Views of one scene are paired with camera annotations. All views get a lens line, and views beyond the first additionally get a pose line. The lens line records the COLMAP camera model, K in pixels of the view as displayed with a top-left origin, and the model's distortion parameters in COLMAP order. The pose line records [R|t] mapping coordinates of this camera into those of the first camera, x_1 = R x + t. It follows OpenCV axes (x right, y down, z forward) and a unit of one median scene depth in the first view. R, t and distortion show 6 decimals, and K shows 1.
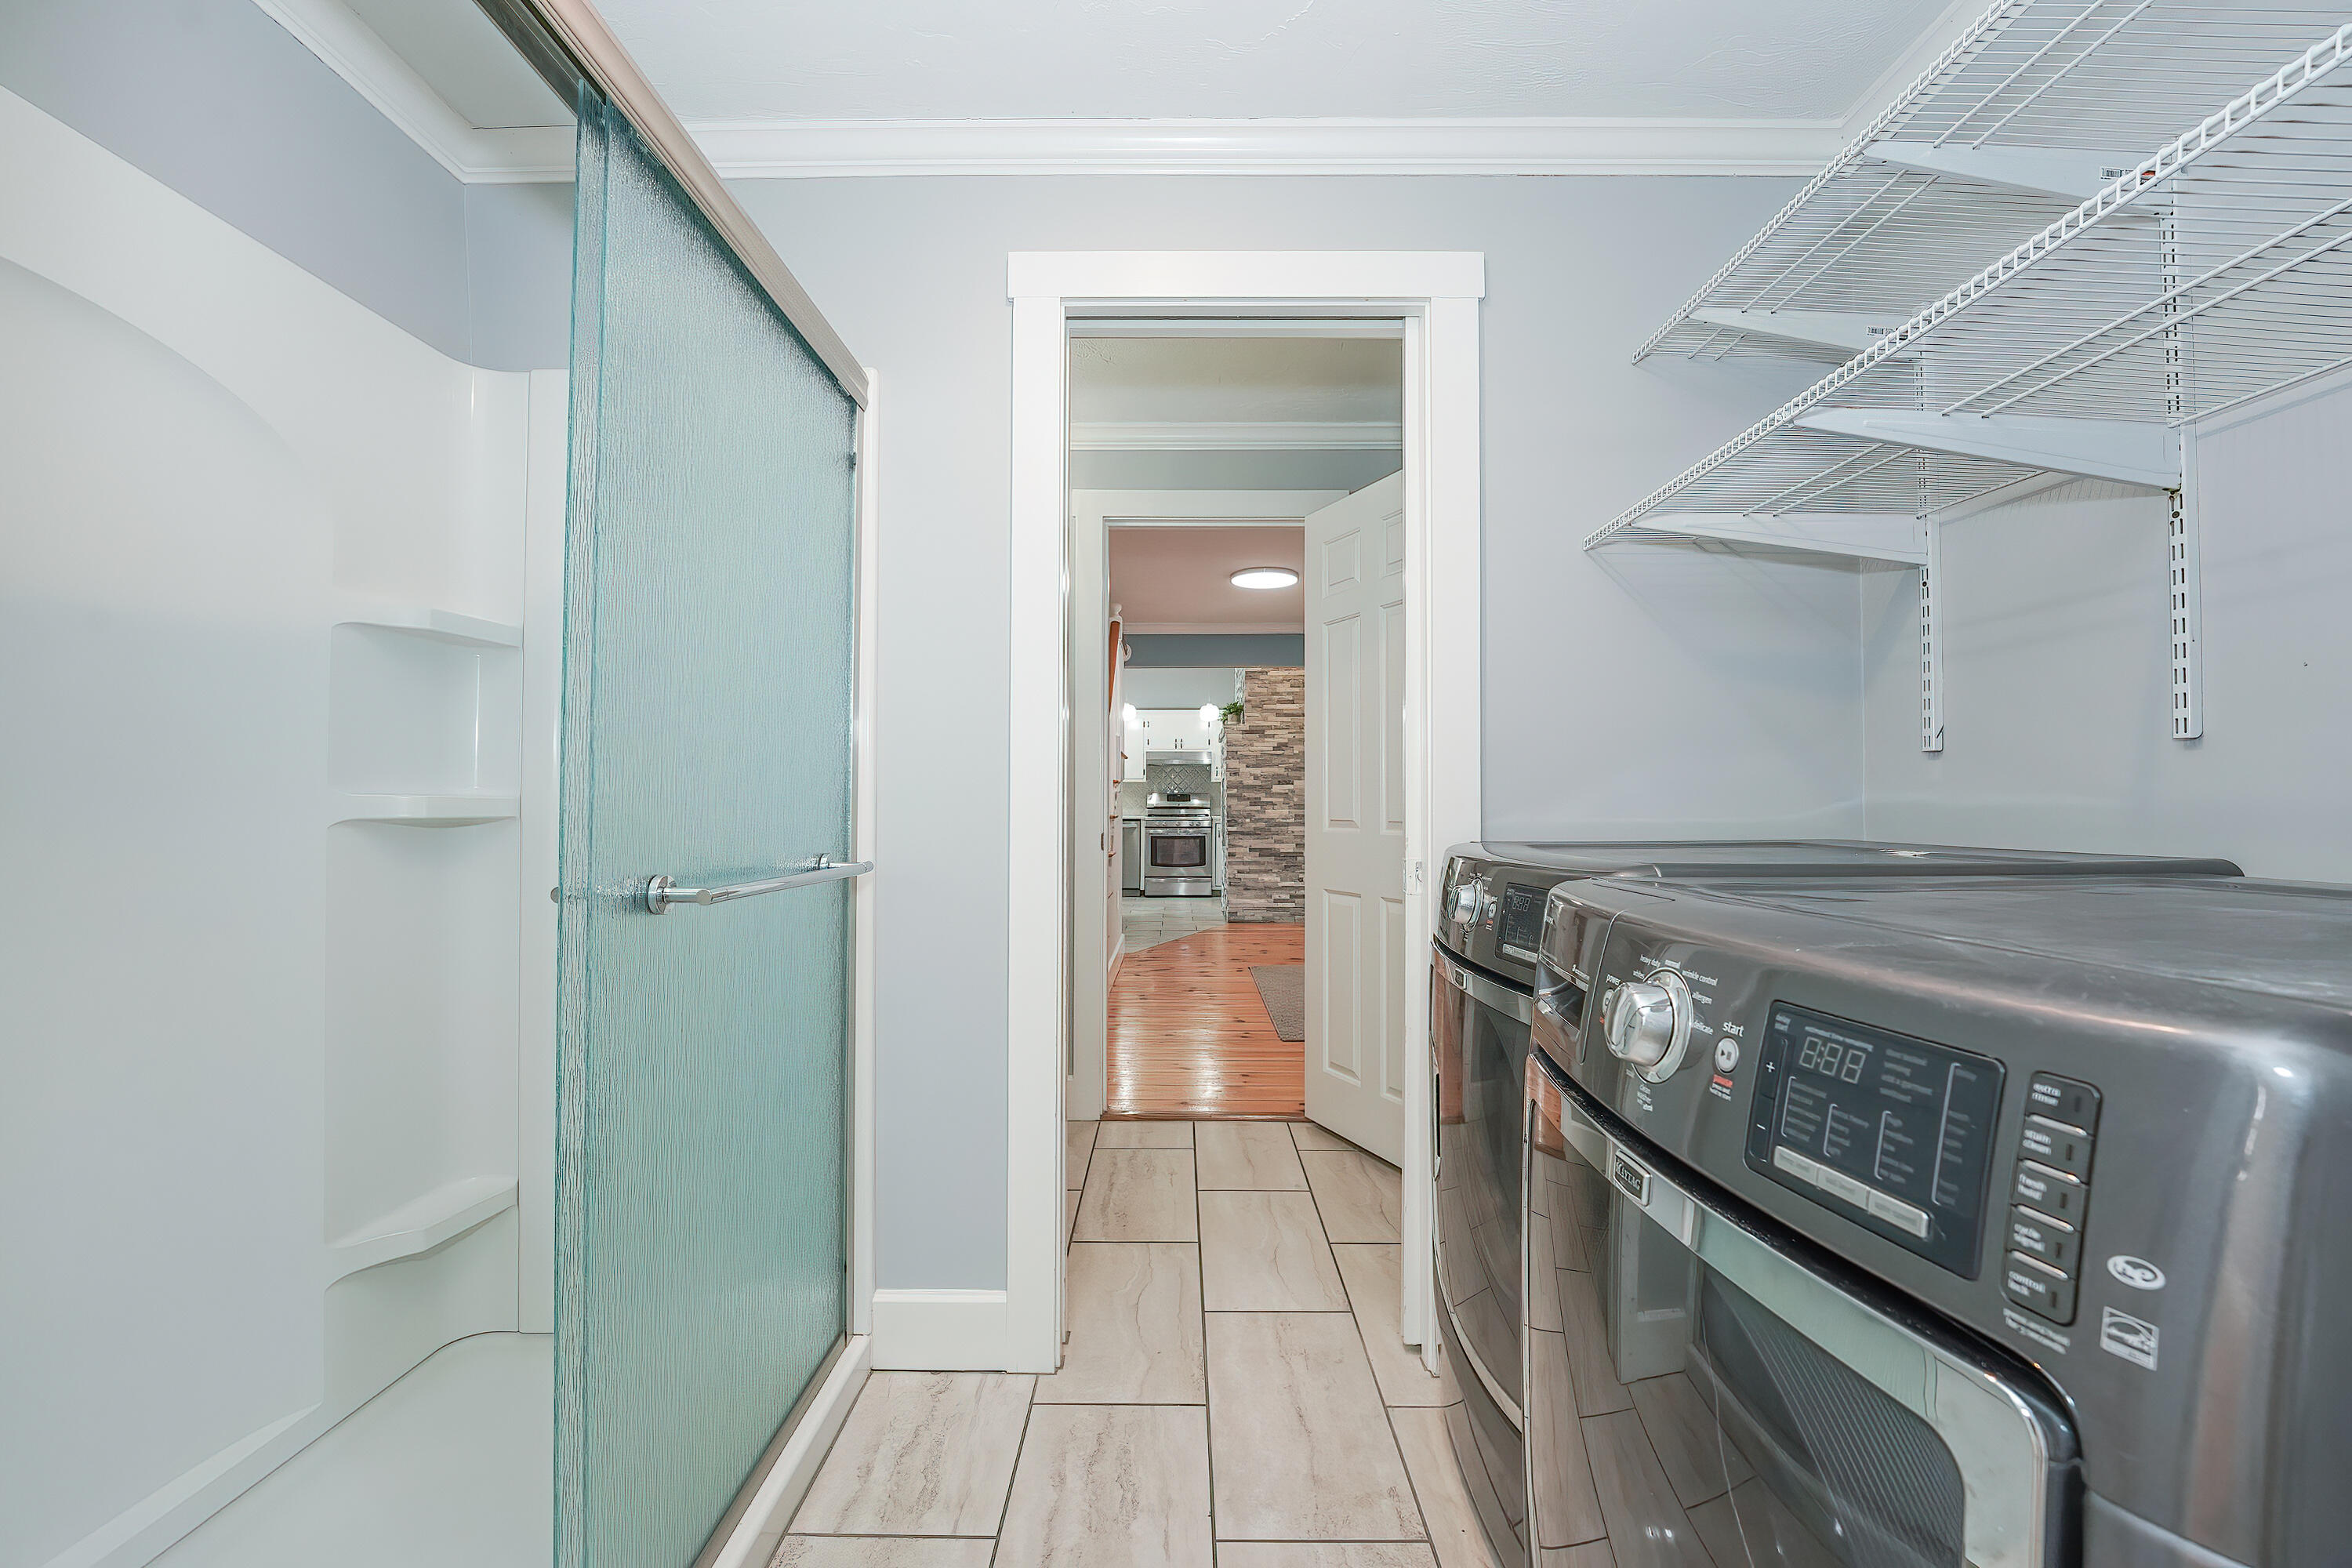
lens RADIAL K [[943.4, 0, 1175.2], [0, 943.4, 787.2], [0, 0, 1]] dist [-0.016234, 0.000354]
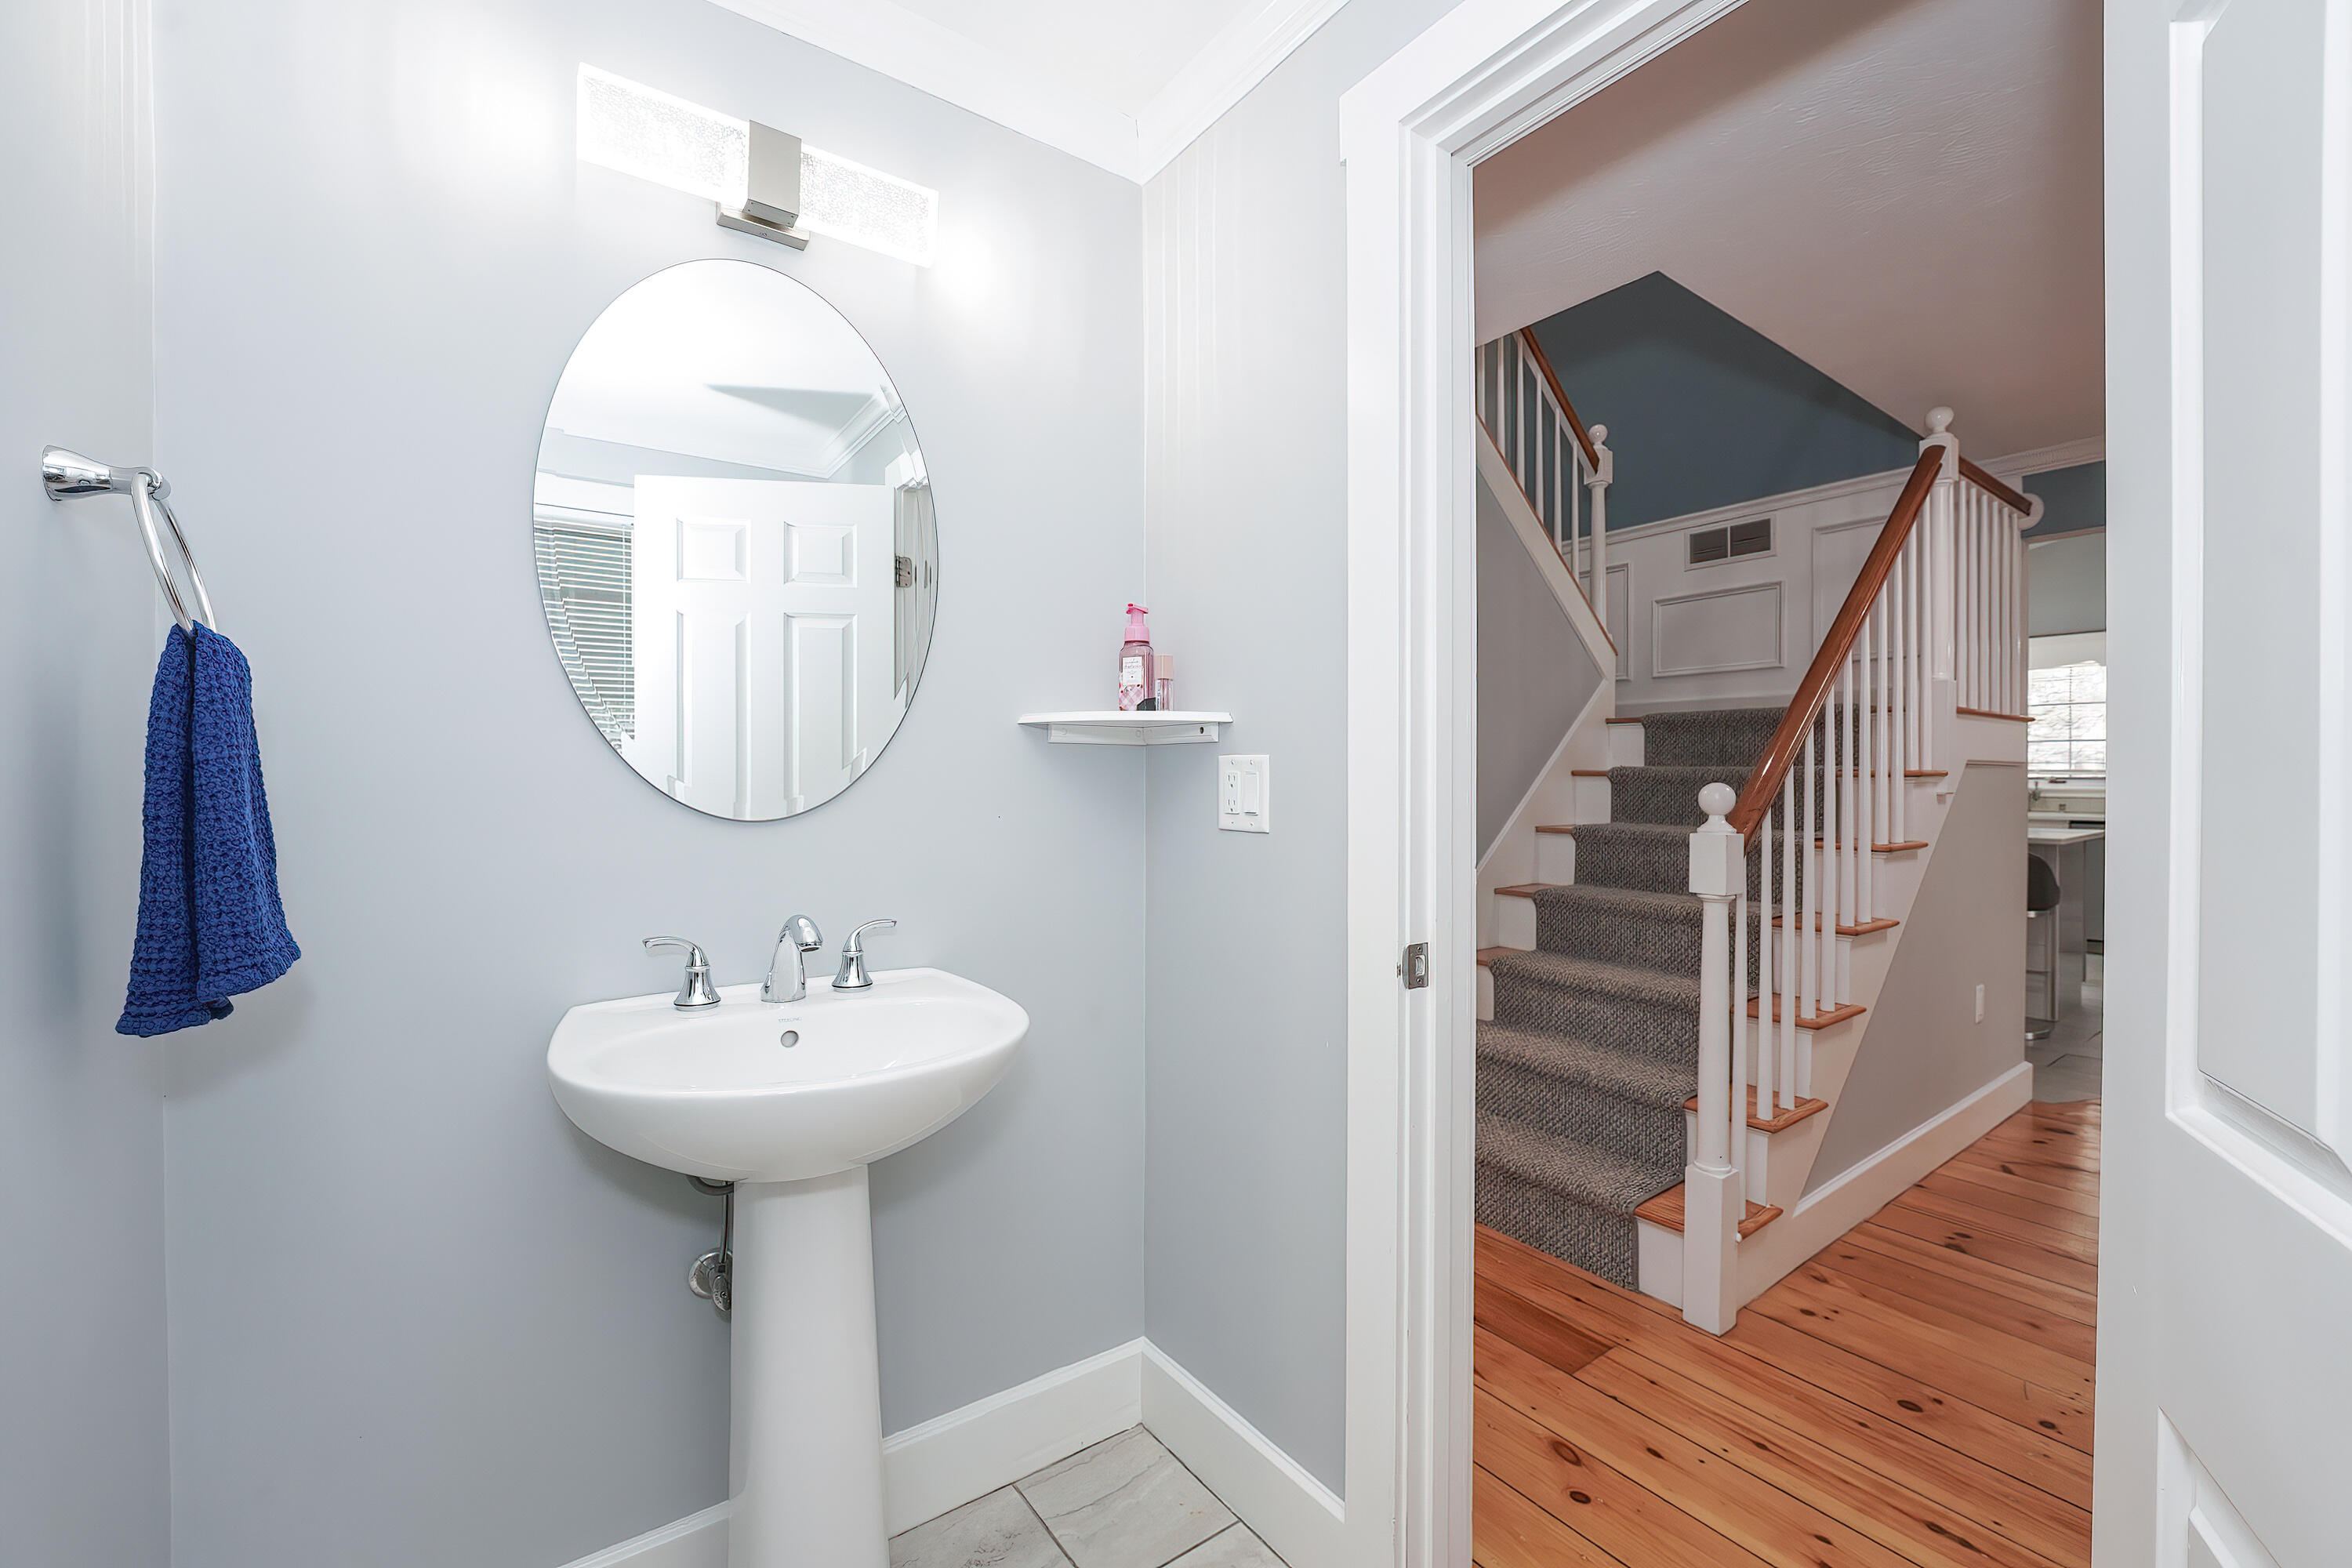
lens RADIAL K [[965.8, 0, 1170.5], [0, 965.8, 781.6], [0, 0, 1]] dist [-0.023426, 0.001106]
pose [[0.584275, 0.006944, -0.811526, 0.072299], [0.012388, 0.999771, 0.017474, -0.010099], [0.811461, -0.020263, 0.584055, 0.263364]]
